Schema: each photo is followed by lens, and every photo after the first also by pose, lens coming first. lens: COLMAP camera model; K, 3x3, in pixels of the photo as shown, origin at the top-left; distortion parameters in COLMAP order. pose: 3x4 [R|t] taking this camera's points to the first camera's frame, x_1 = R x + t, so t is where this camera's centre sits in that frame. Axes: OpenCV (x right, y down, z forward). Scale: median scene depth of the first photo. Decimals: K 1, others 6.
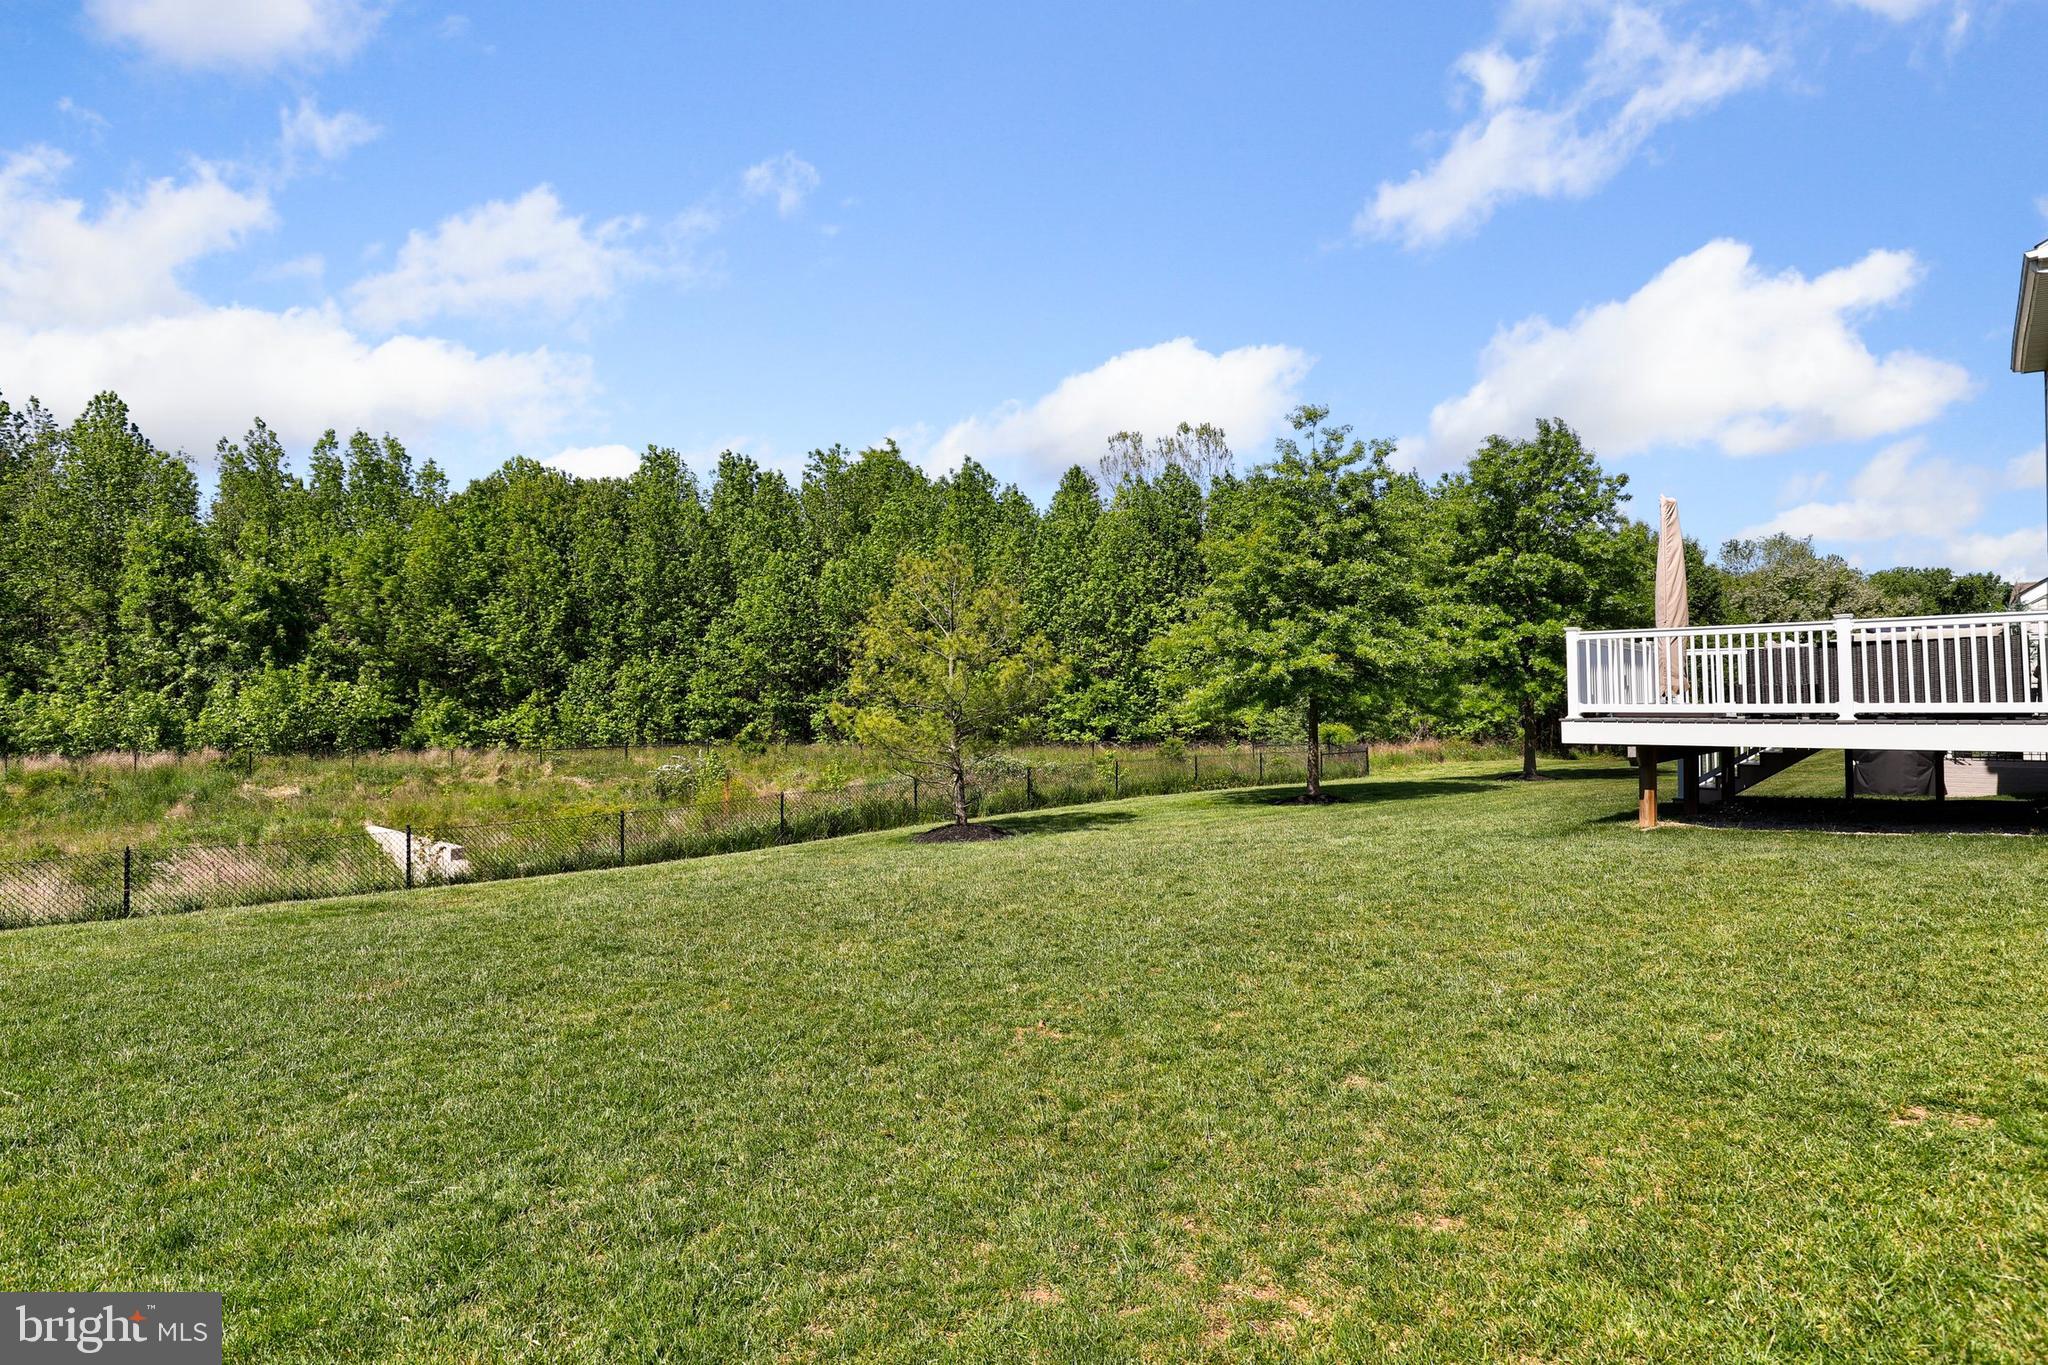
lens RADIAL K [[1048.3, 0, 1024.4], [0, 1048.3, 676.0], [0, 0, 1]] dist [-0.009522, 0.001846]
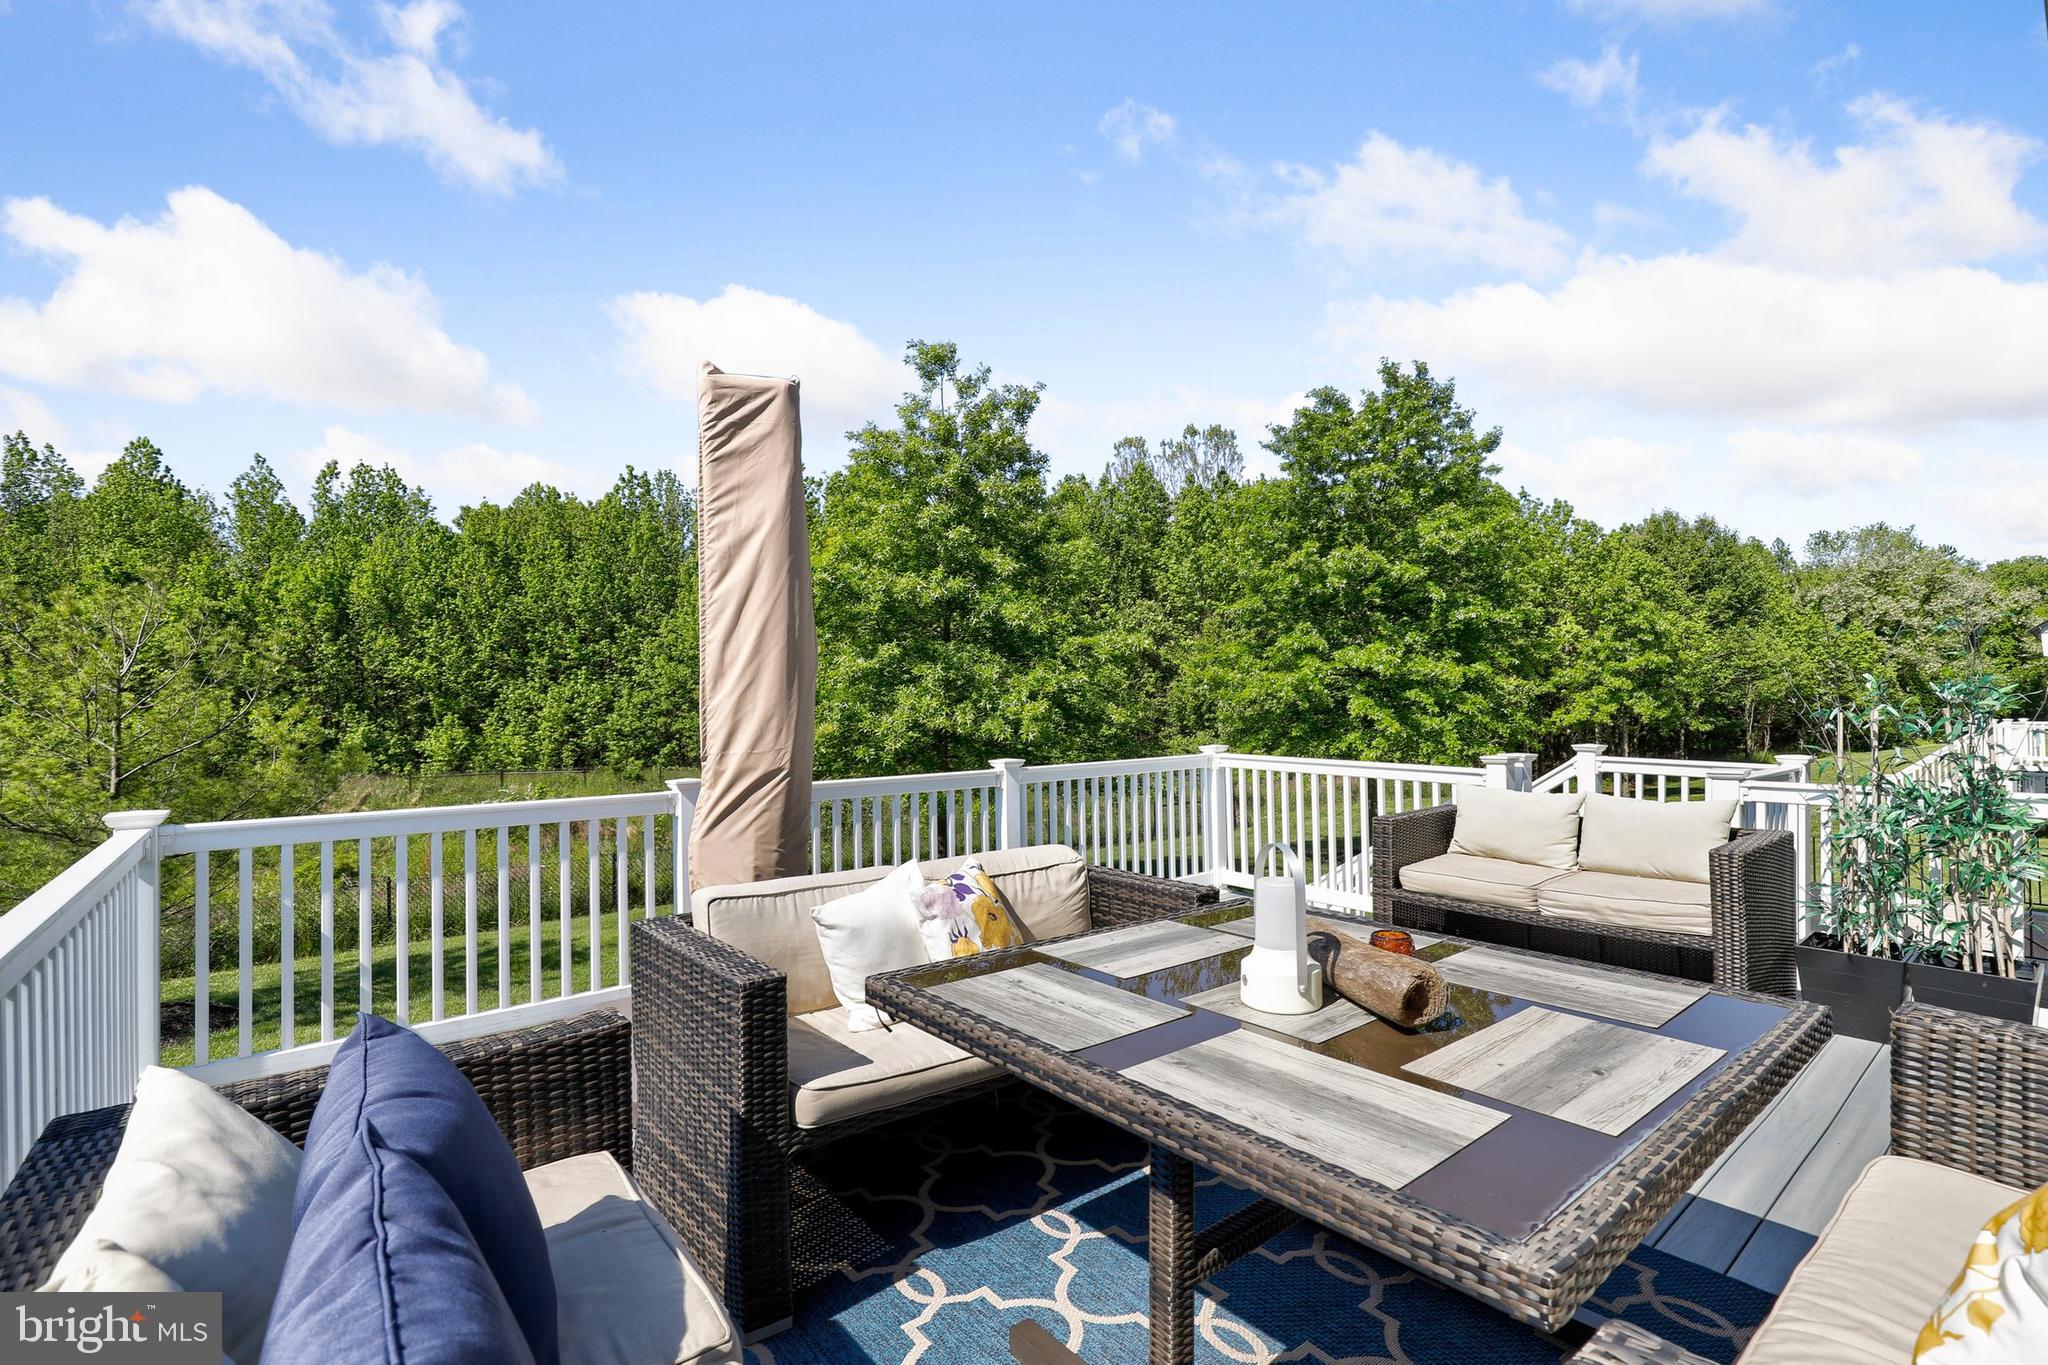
lens RADIAL K [[940.2, 0, 1020.7], [0, 940.2, 687.5], [0, 0, 1]] dist [-0.016184, 0.000949]
pose [[0.990556, -0.005691, -0.136991, 0.174607], [0.007737, 0.999866, 0.014405, -0.017323], [0.136890, -0.015329, 0.990468, 0.166400]]
